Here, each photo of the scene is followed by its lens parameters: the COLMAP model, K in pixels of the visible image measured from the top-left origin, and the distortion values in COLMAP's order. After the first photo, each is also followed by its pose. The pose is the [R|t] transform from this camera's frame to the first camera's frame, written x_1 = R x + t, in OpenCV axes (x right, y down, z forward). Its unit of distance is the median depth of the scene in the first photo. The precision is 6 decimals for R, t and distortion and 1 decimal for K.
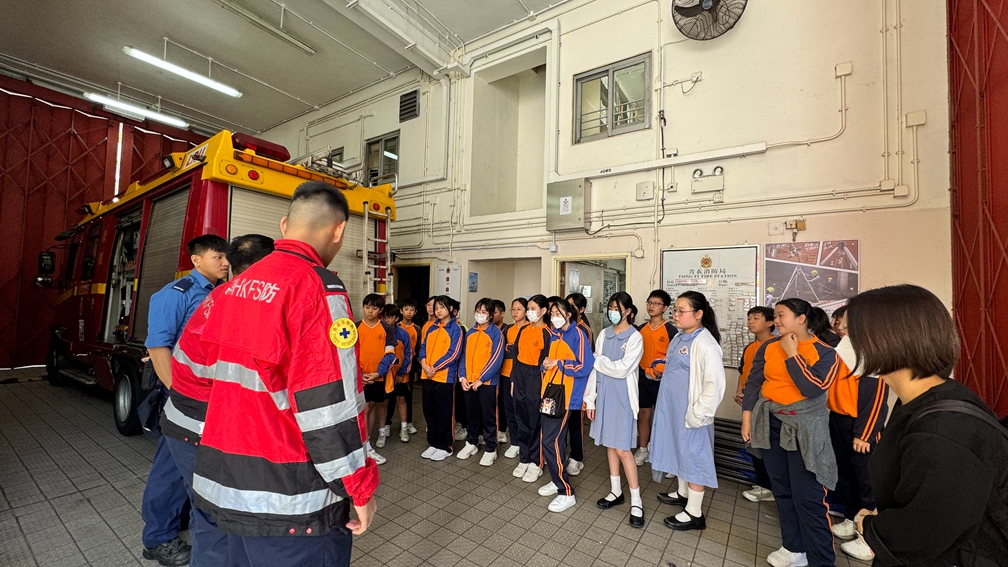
lens RADIAL K [[403.3, 0, 504.0], [0, 403.3, 283.5], [0, 0, 1]] dist [-0.000706, 0.000188]
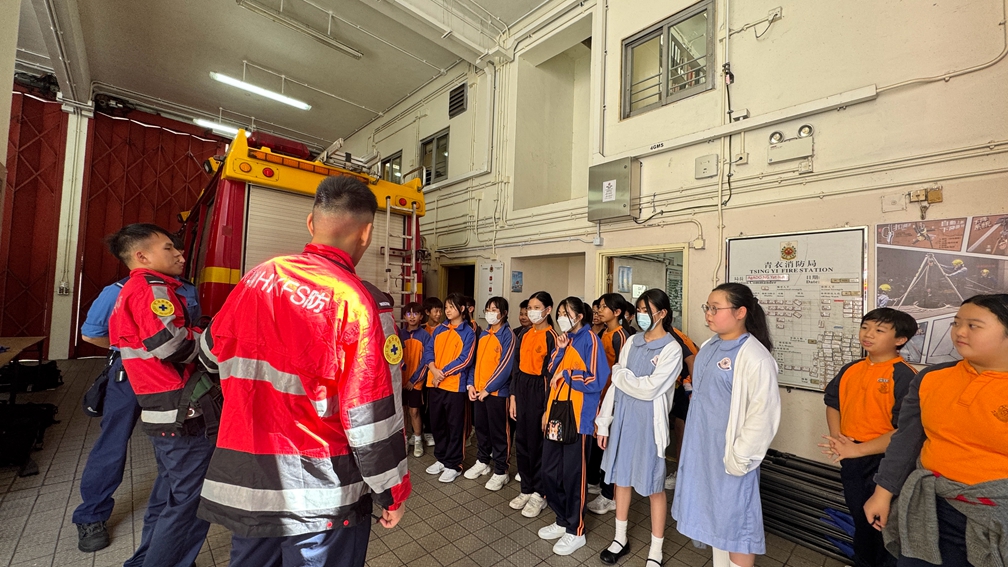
lens RADIAL K [[403.3, 0, 504.0], [0, 403.3, 283.5], [0, 0, 1]] dist [-0.000706, 0.000188]
pose [[0.973581, -0.000979, -0.228338, 0.142404], [-0.001134, 0.999958, -0.009123, 0.013025], [0.228337, 0.009141, 0.973539, 0.125985]]
